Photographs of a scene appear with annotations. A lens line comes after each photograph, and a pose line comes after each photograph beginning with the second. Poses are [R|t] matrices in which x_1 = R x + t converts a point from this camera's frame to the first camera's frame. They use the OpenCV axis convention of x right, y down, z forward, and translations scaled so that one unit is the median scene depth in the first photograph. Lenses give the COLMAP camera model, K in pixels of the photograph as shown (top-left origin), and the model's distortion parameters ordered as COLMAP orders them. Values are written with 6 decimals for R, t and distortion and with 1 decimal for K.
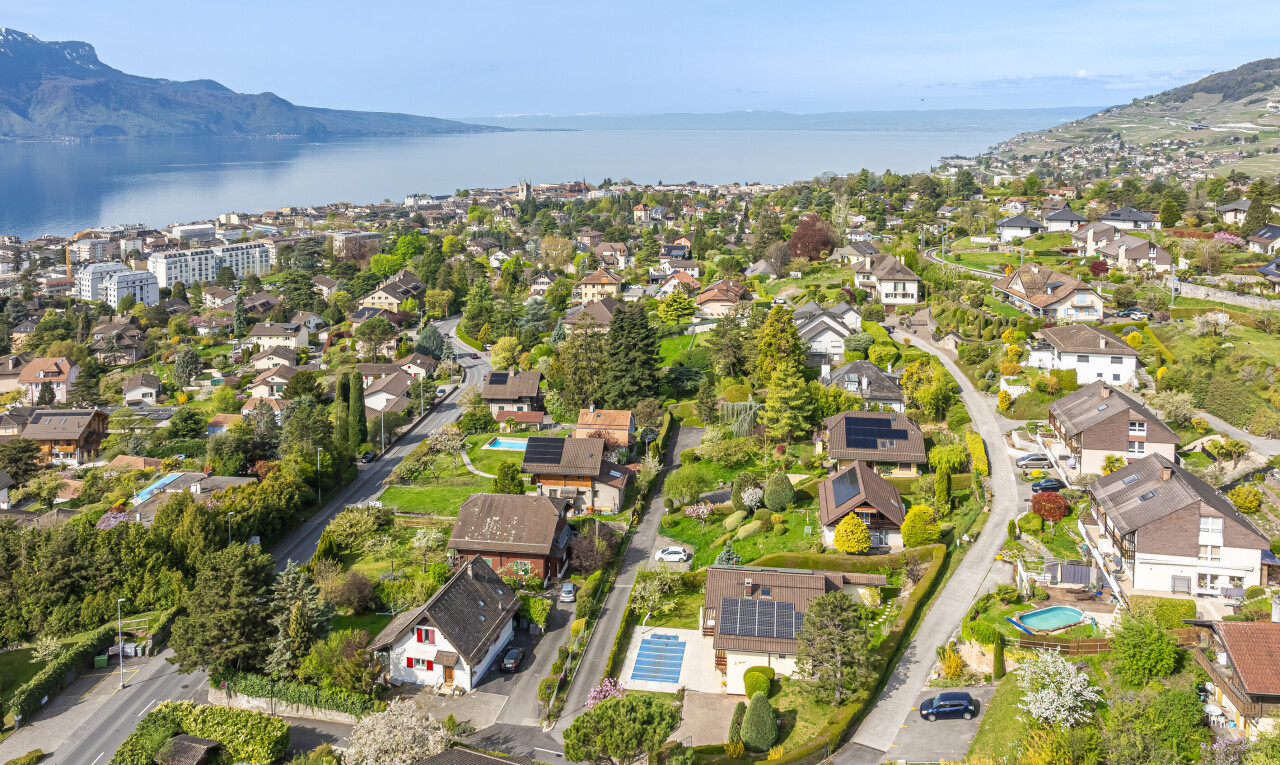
lens RADIAL K [[872.6, 0, 640.0], [0, 872.6, 382.5], [0, 0, 1]] dist [-0.015448, -0.000759]
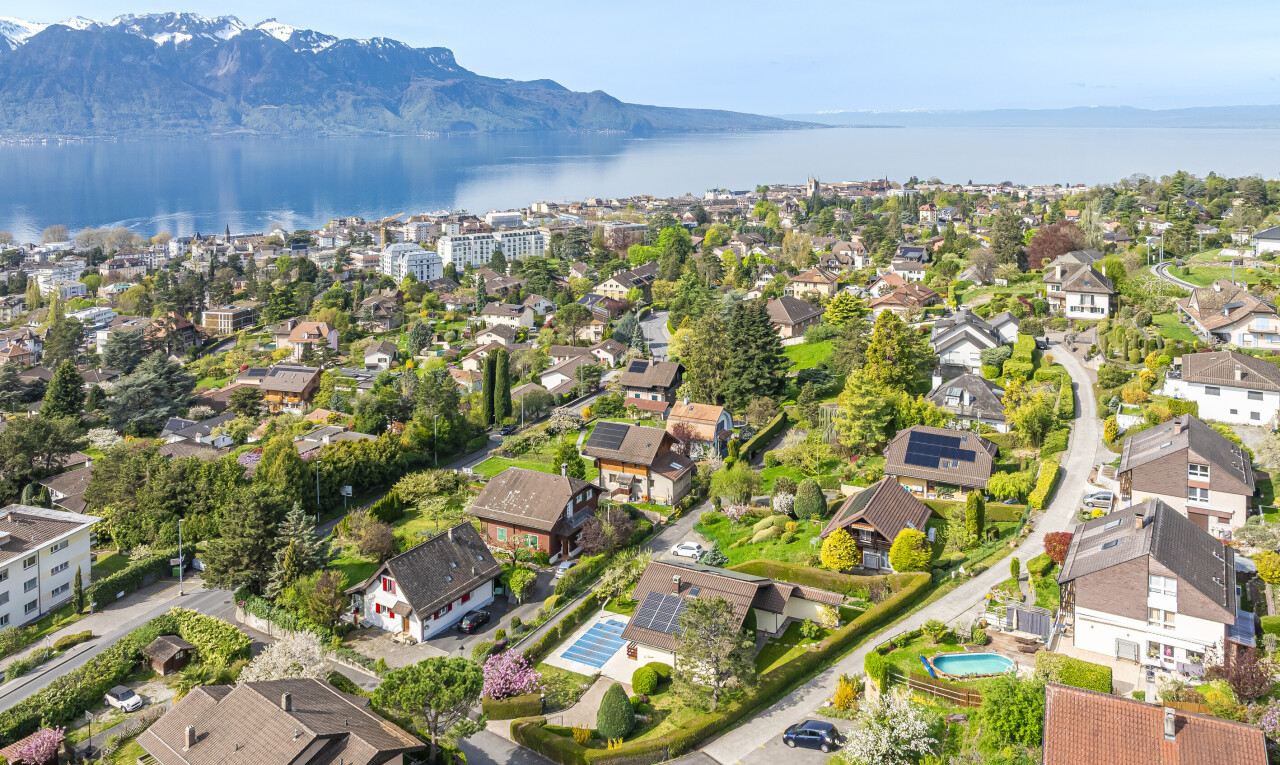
lens RADIAL K [[872.6, 0, 640.0], [0, 872.6, 382.5], [0, 0, 1]] dist [-0.015448, -0.000759]
pose [[0.957693, 0.081160, -0.276111, 0.207988], [-0.079961, 0.996676, 0.015618, -0.003669], [0.276461, 0.007120, 0.960999, 0.020977]]
